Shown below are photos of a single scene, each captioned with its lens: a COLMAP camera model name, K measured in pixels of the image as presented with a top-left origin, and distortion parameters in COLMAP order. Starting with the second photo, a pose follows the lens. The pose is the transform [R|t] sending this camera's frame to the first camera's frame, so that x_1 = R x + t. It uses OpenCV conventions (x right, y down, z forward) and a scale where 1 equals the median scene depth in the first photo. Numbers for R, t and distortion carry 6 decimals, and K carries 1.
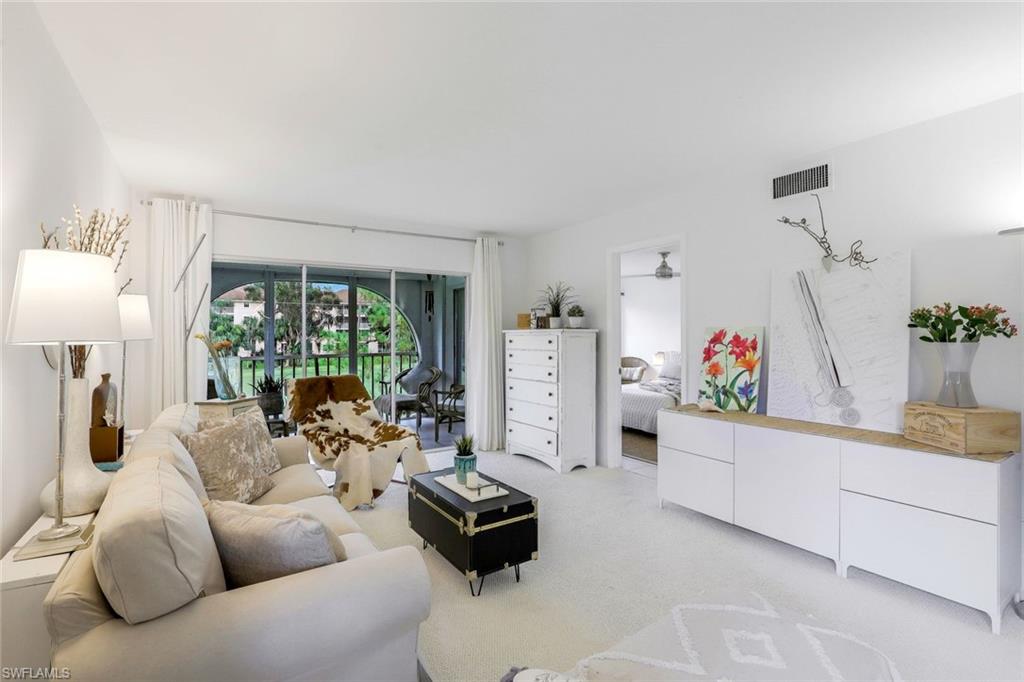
lens RADIAL K [[472.5, 0, 501.9], [0, 472.5, 334.3], [0, 0, 1]] dist [-0.031771, 0.002301]
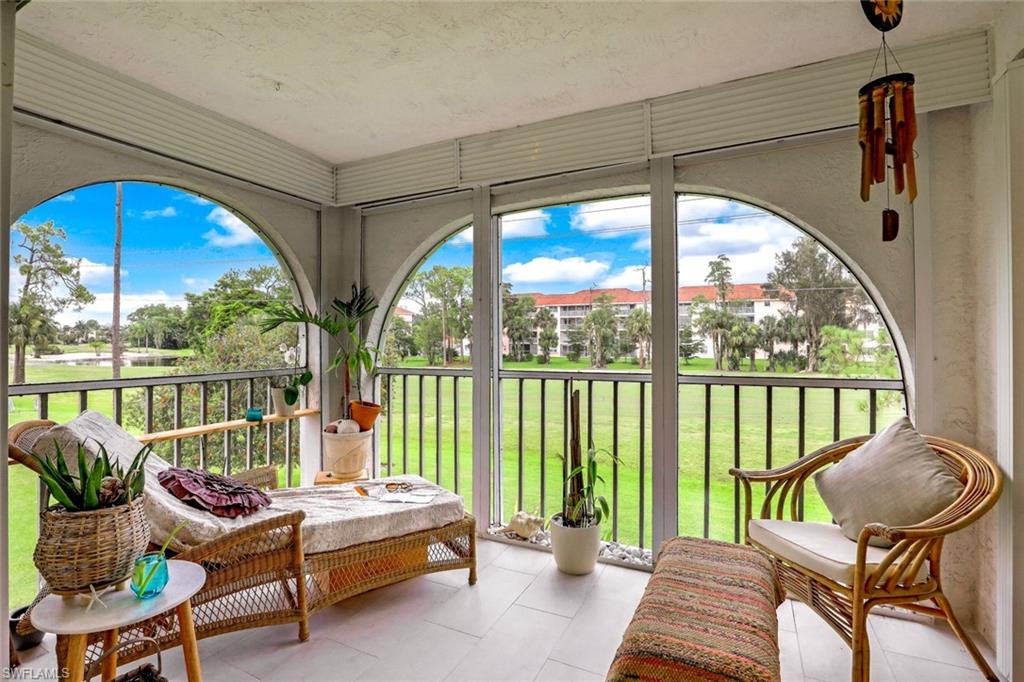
lens RADIAL K [[472.5, 0, 510.2], [0, 472.5, 334.6], [0, 0, 1]] dist [-0.031771, 0.002301]
pose [[0.517653, -0.003720, -0.855583, -0.102992], [0.002455, 0.999993, -0.002862, 0.015893], [0.855587, -0.000619, 0.517658, 1.088109]]
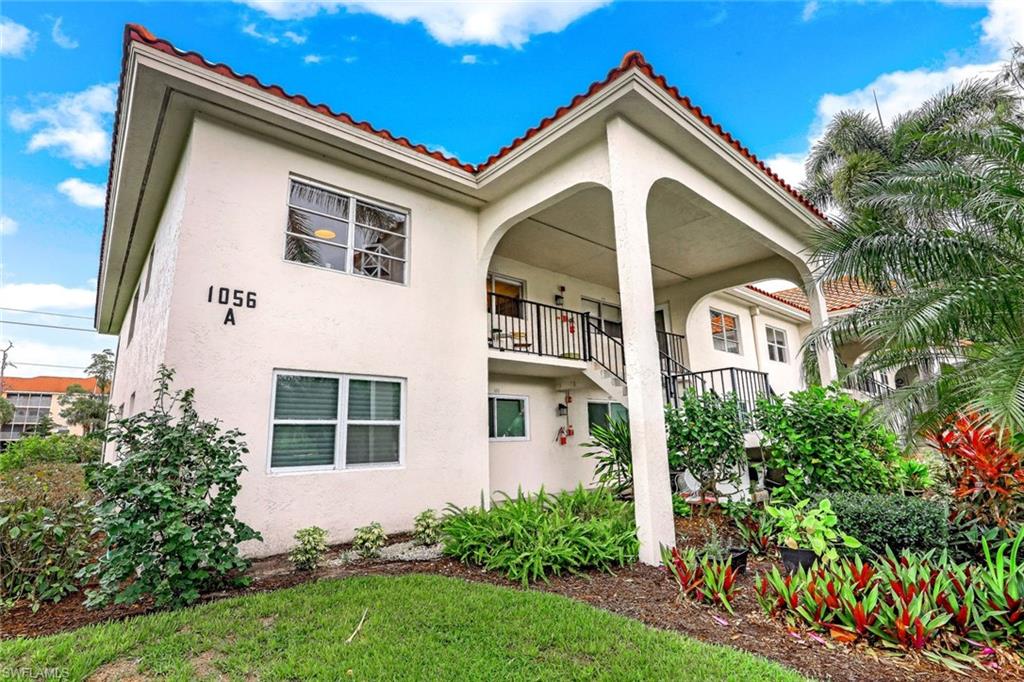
lens RADIAL K [[472.5, 0, 504.9], [0, 472.5, 335.3], [0, 0, 1]] dist [-0.031771, 0.002301]
pose [[0.985604, 0.005529, 0.168981, 1.147597], [0.031529, 0.975922, -0.215827, 0.687133], [-0.166105, 0.218048, 0.961699, -2.318945]]
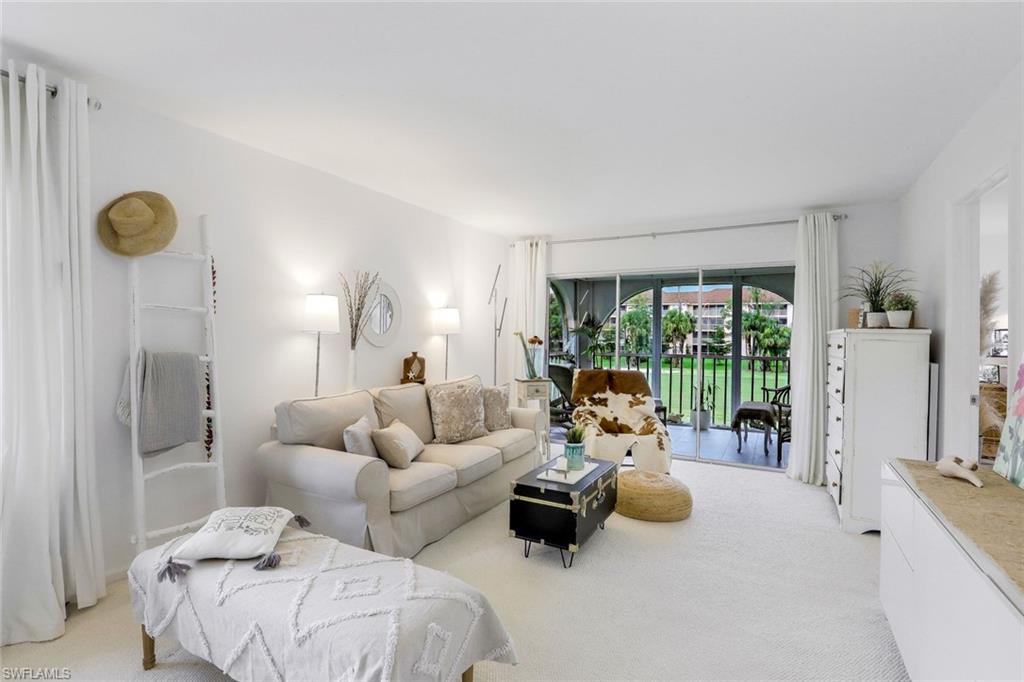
lens RADIAL K [[472.5, 0, 504.4], [0, 472.5, 339.7], [0, 0, 1]] dist [-0.031771, 0.002301]
pose [[0.460639, 0.017401, -0.887417, 0.481836], [-0.012414, 0.999836, 0.013161, 0.002306], [0.887501, 0.004954, 0.460779, 0.209148]]
